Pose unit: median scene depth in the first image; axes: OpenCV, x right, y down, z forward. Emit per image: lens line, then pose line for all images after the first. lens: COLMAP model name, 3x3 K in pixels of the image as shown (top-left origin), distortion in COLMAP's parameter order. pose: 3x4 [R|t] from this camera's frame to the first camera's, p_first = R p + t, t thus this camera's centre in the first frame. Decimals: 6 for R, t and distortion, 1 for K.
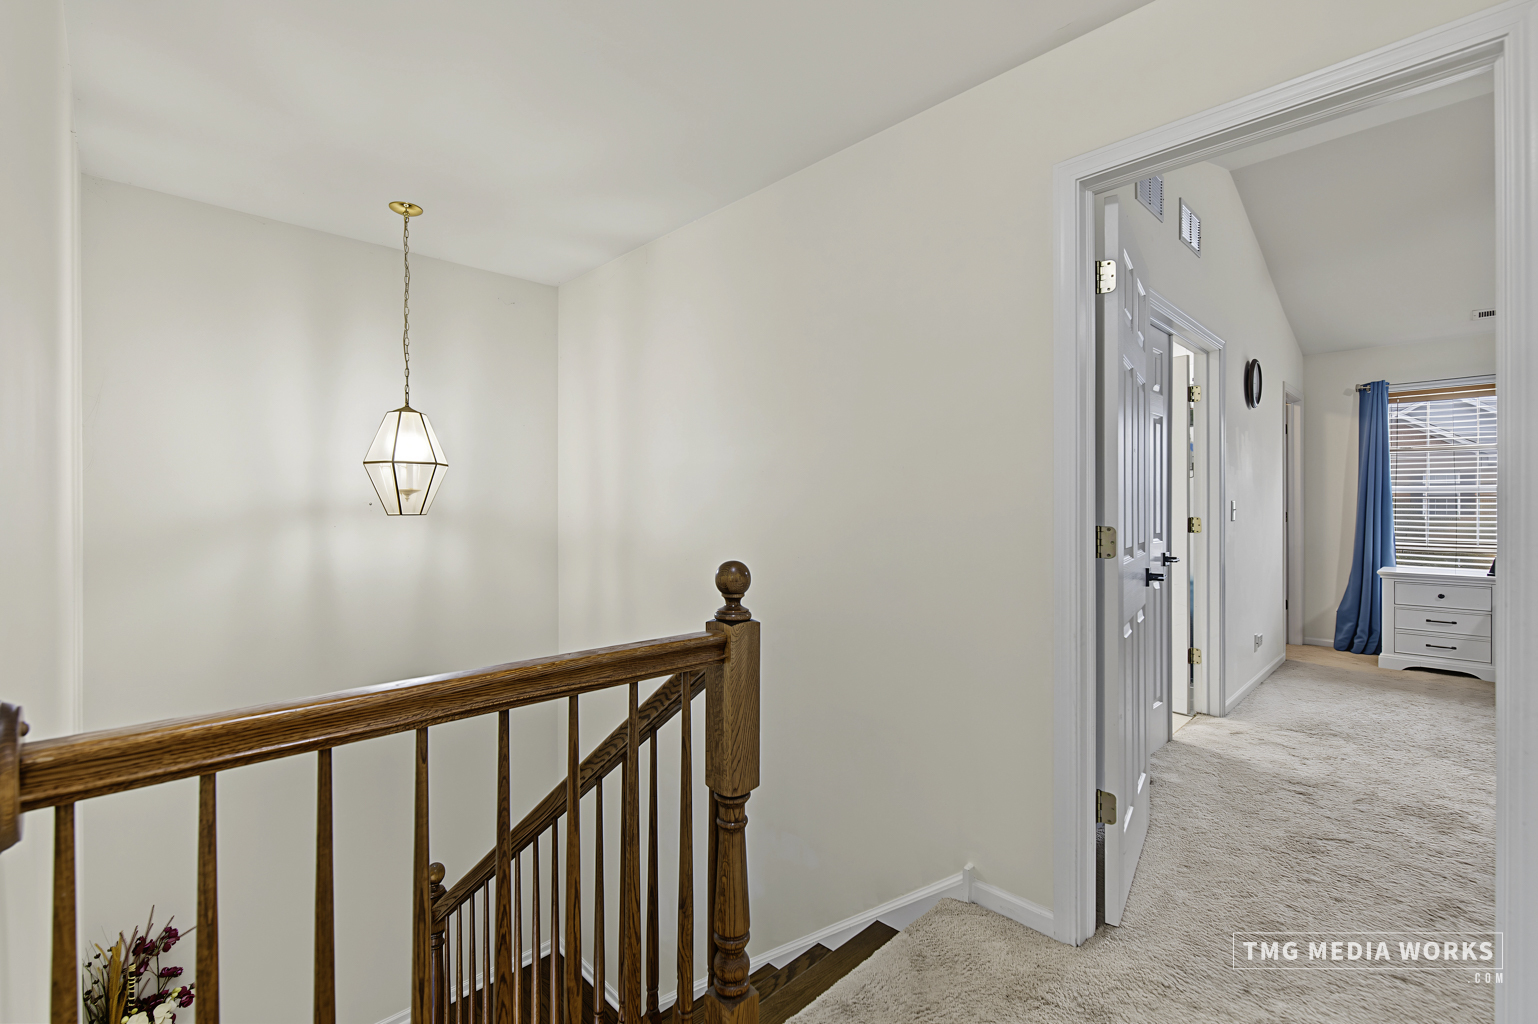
lens RADIAL K [[675.8, 0, 766.5], [0, 675.8, 509.4], [0, 0, 1]] dist [0.000829, 0.000184]
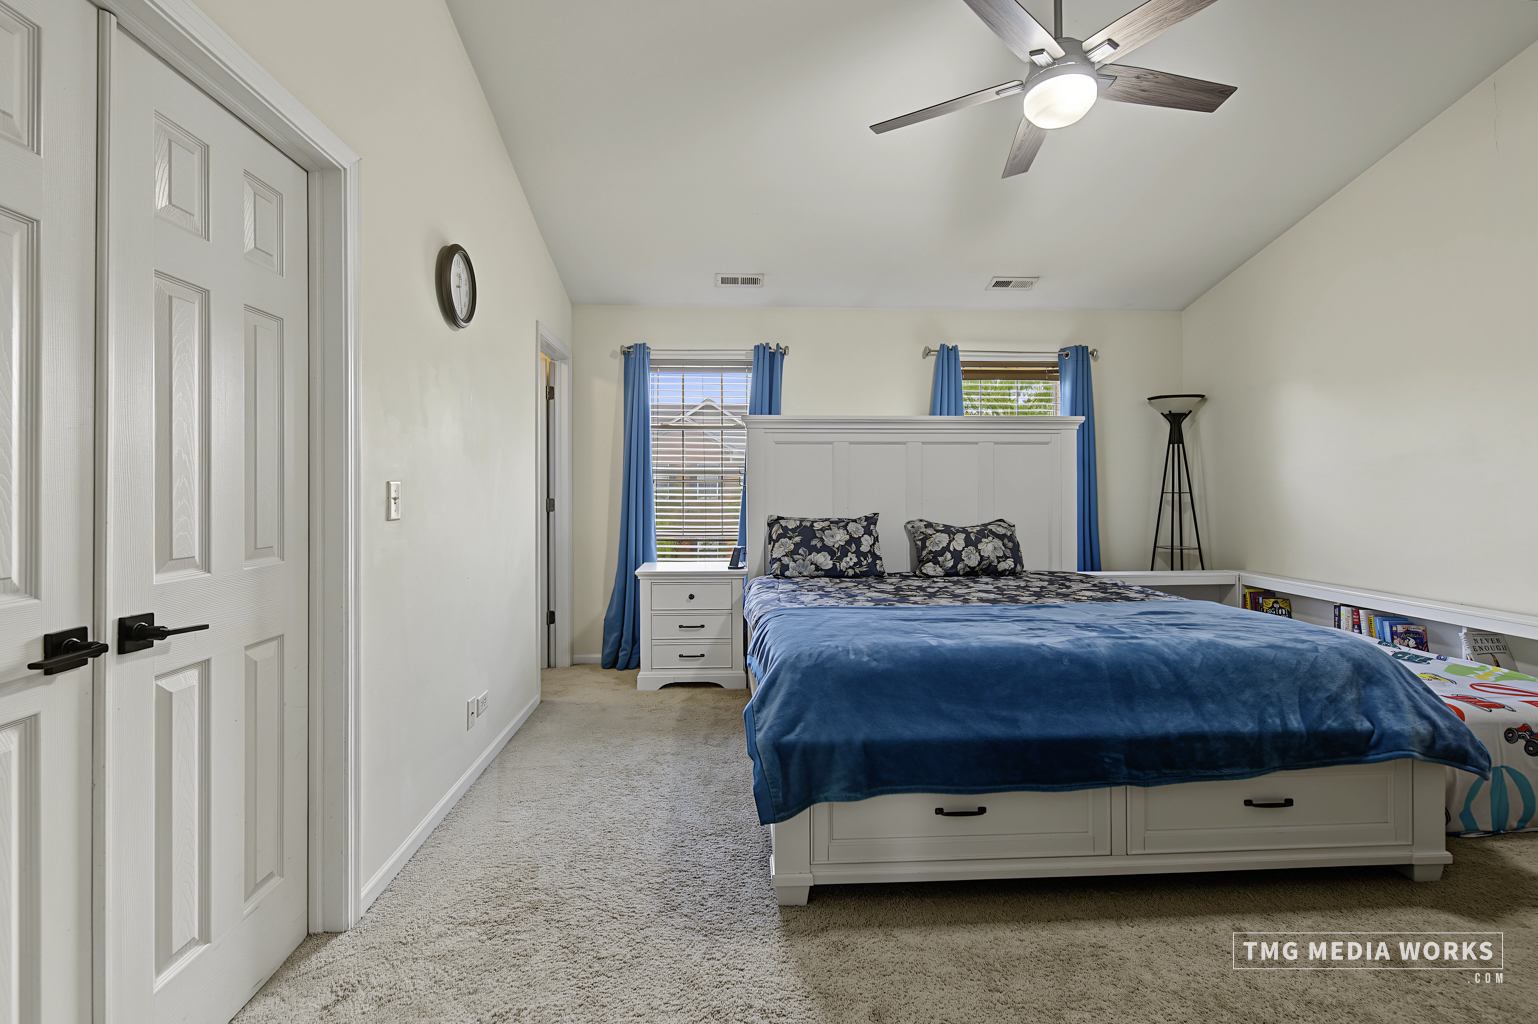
lens RADIAL K [[689.9, 0, 764.8], [0, 689.9, 486.3], [0, 0, 1]] dist [0.000561, 0.001427]
pose [[0.651090, 0.002662, 0.758996, 0.355684], [0.004614, 0.999961, -0.007465, -0.003672], [-0.758986, 0.008362, 0.651053, 0.325194]]
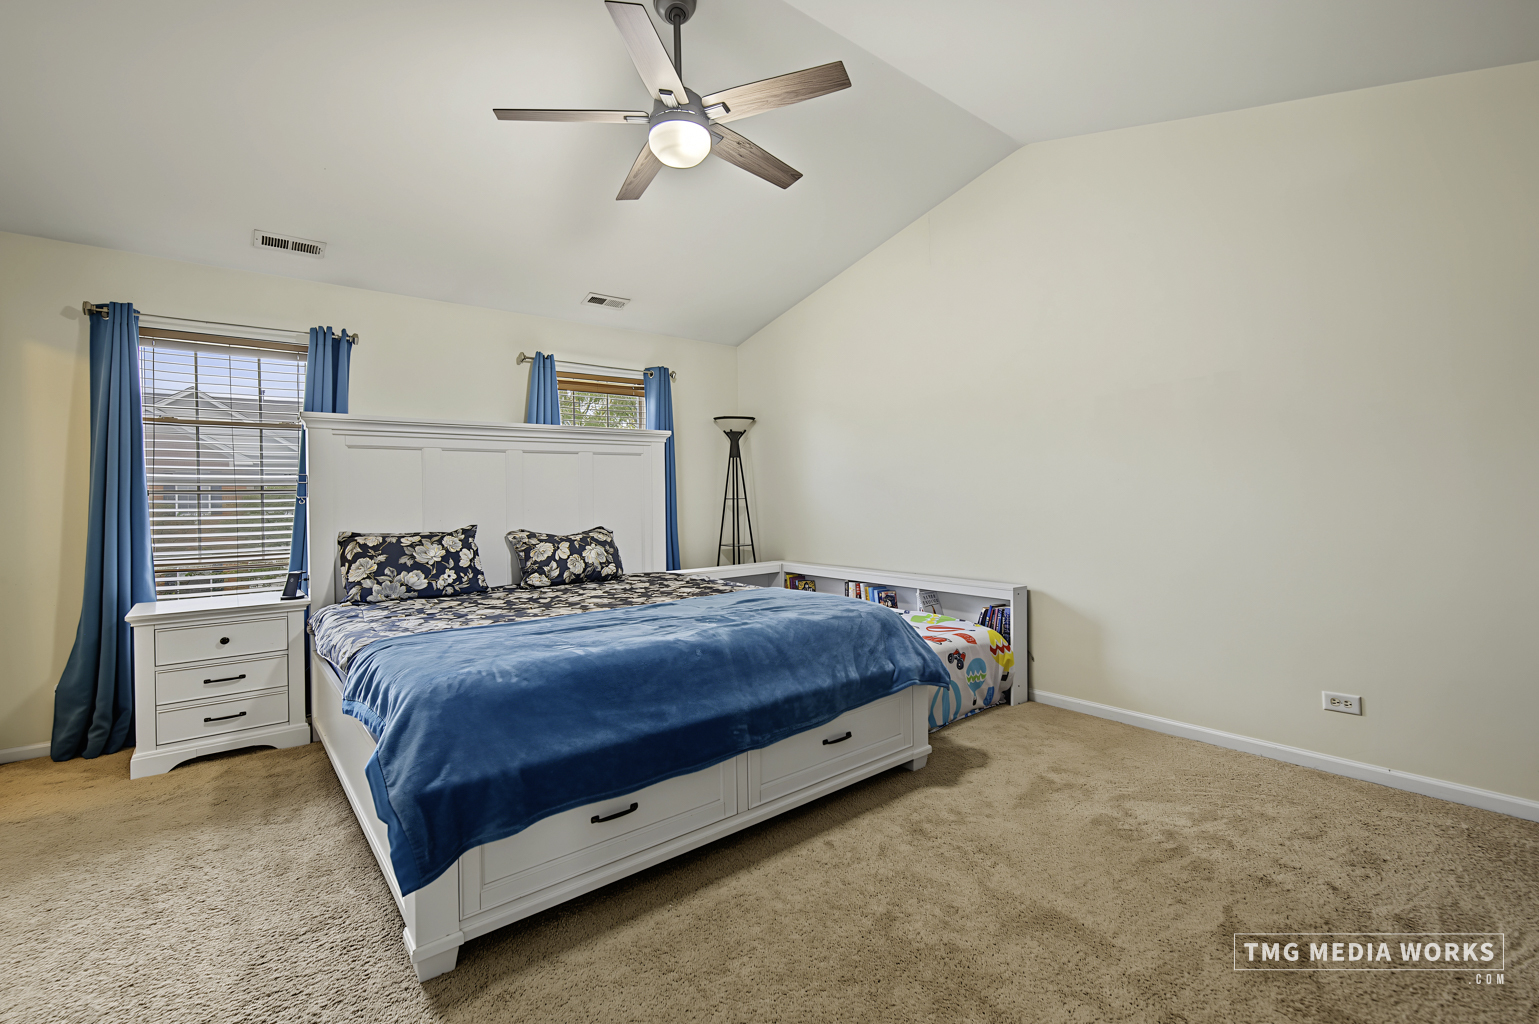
lens RADIAL K [[677.2, 0, 759.0], [0, 677.2, 496.0], [0, 0, 1]] dist [0.001029, 0.001405]
pose [[0.084651, -0.002523, 0.996407, 0.342328], [0.017451, 0.999847, 0.001049, -0.004495], [-0.996258, 0.017299, 0.084682, 0.378022]]
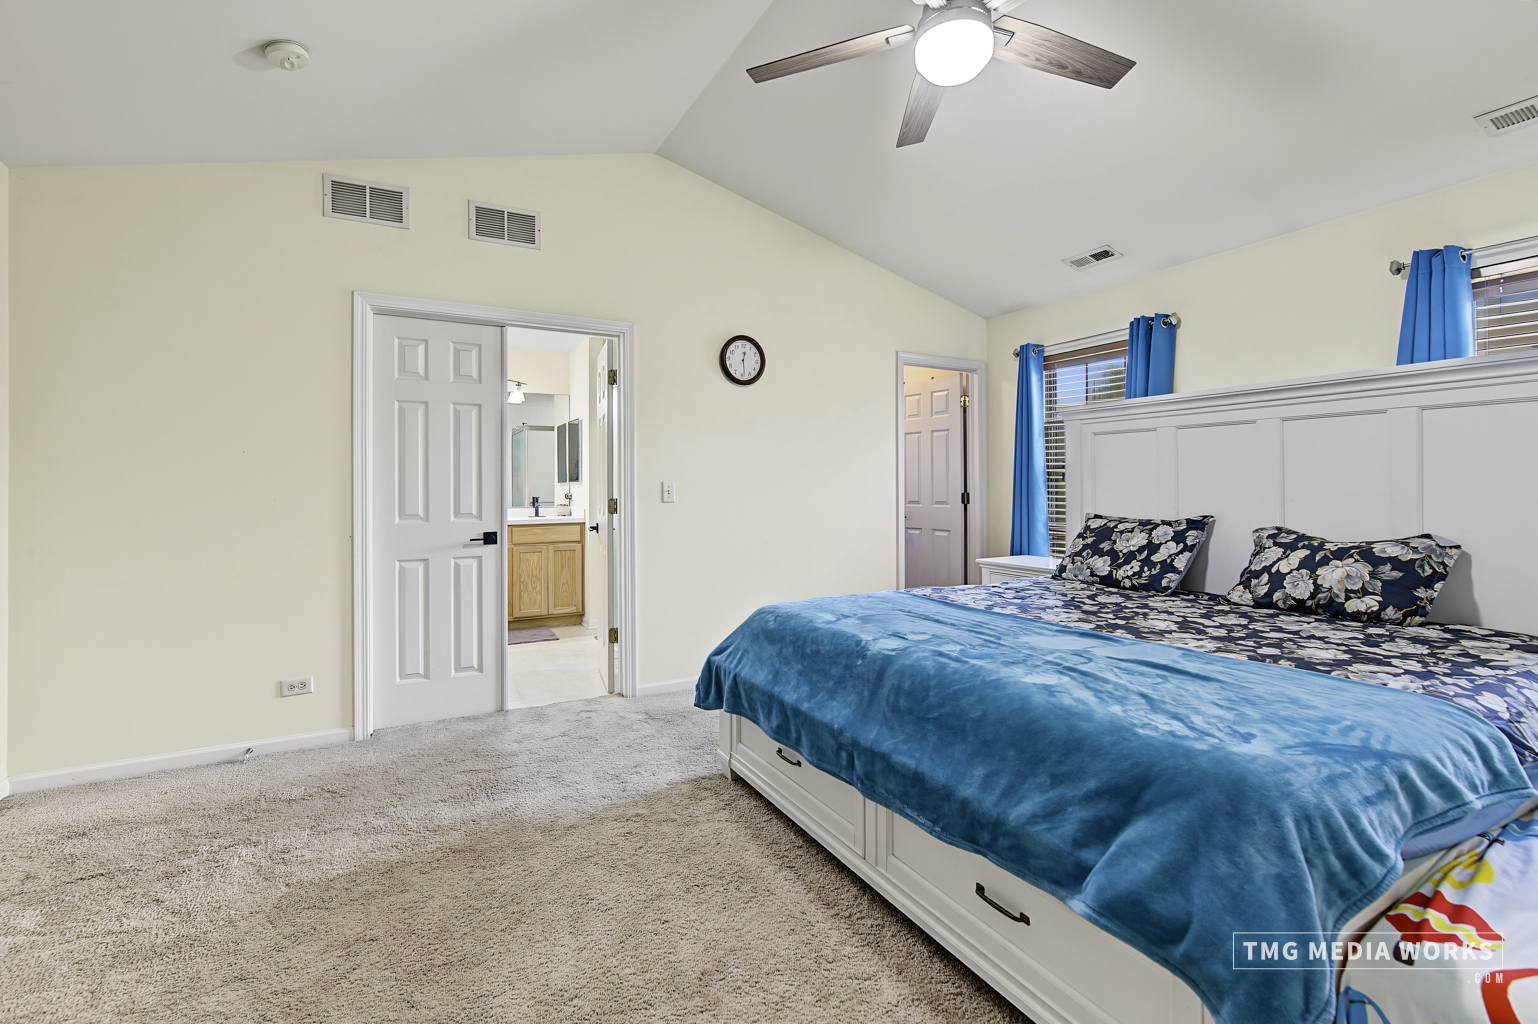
lens RADIAL K [[689.9, 0, 764.8], [0, 689.9, 486.3], [0, 0, 1]] dist [0.000561, 0.001427]
pose [[0.962196, -0.002277, -0.272349, 0.831851], [0.001763, 0.999996, -0.002135, -0.003279], [0.272353, 0.001574, 0.962196, 0.048544]]
